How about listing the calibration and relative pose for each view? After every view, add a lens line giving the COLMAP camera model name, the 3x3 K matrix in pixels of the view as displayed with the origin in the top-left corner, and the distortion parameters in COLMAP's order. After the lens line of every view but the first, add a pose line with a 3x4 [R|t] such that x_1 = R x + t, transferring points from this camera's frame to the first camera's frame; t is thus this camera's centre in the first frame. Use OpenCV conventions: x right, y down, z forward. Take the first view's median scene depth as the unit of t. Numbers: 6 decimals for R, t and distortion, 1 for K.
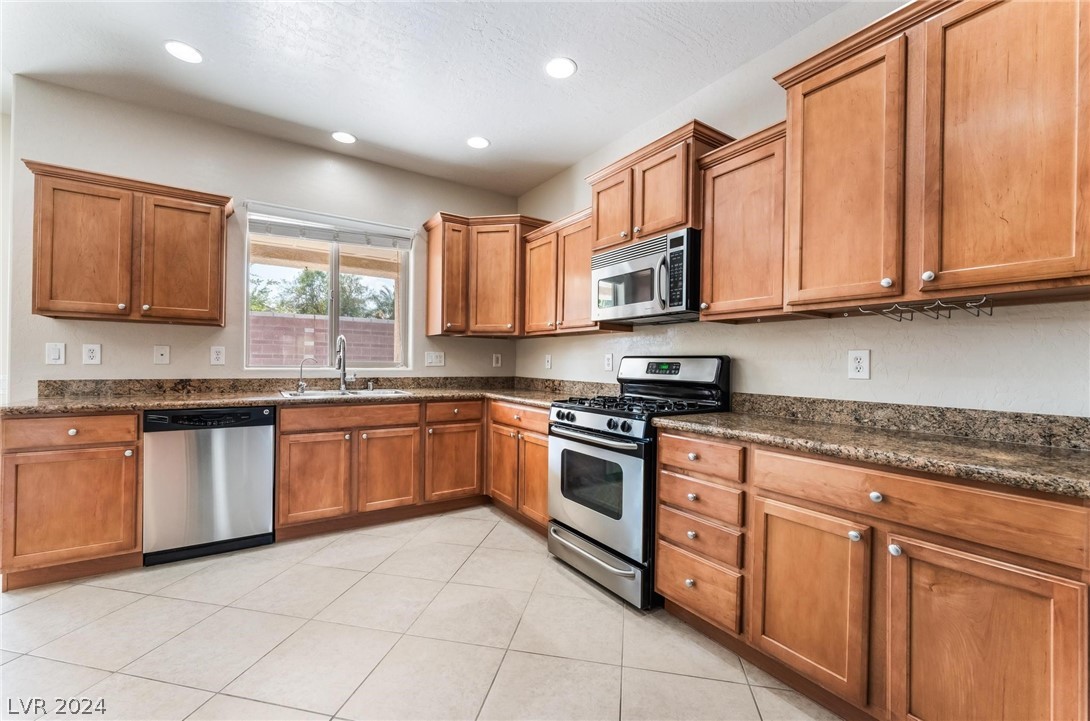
lens RADIAL K [[438.1, 0, 543.0], [0, 438.1, 366.4], [0, 0, 1]] dist [-0.004053, -0.000064]
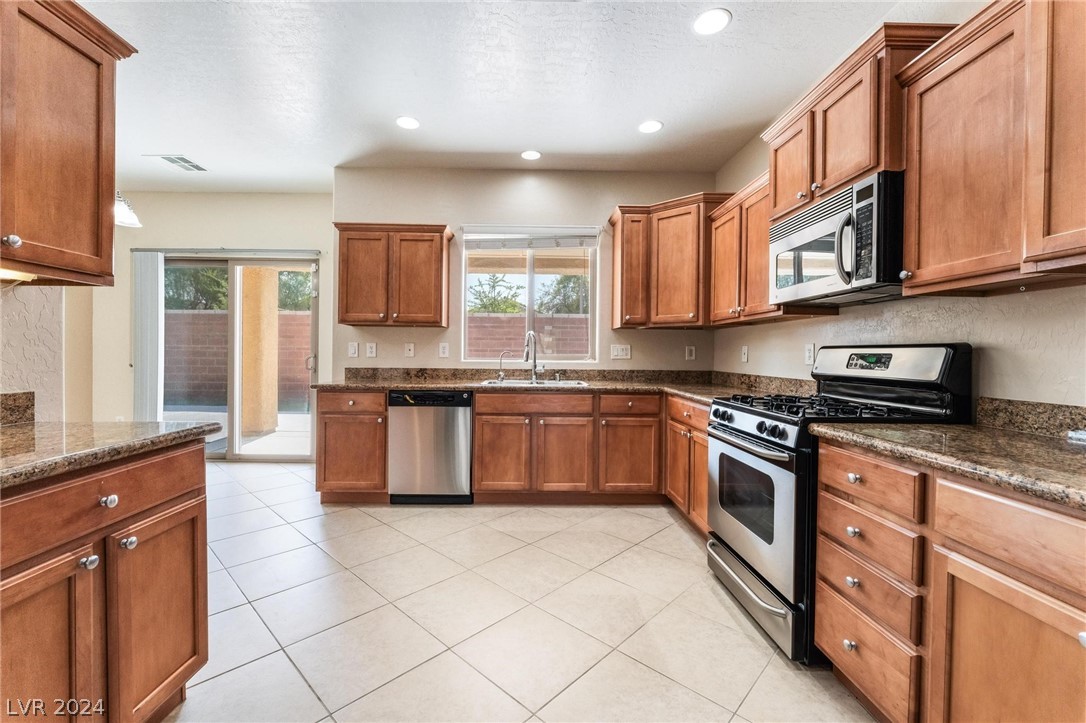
lens RADIAL K [[447.3, 0, 540.3], [0, 447.3, 359.4], [0, 0, 1]] dist [-0.002166, 0.000079]
pose [[0.849280, 0.001423, -0.527940, 0.222547], [-0.002626, 0.999995, -0.001528, 0.003863], [0.527936, 0.002684, 0.849280, 0.049170]]
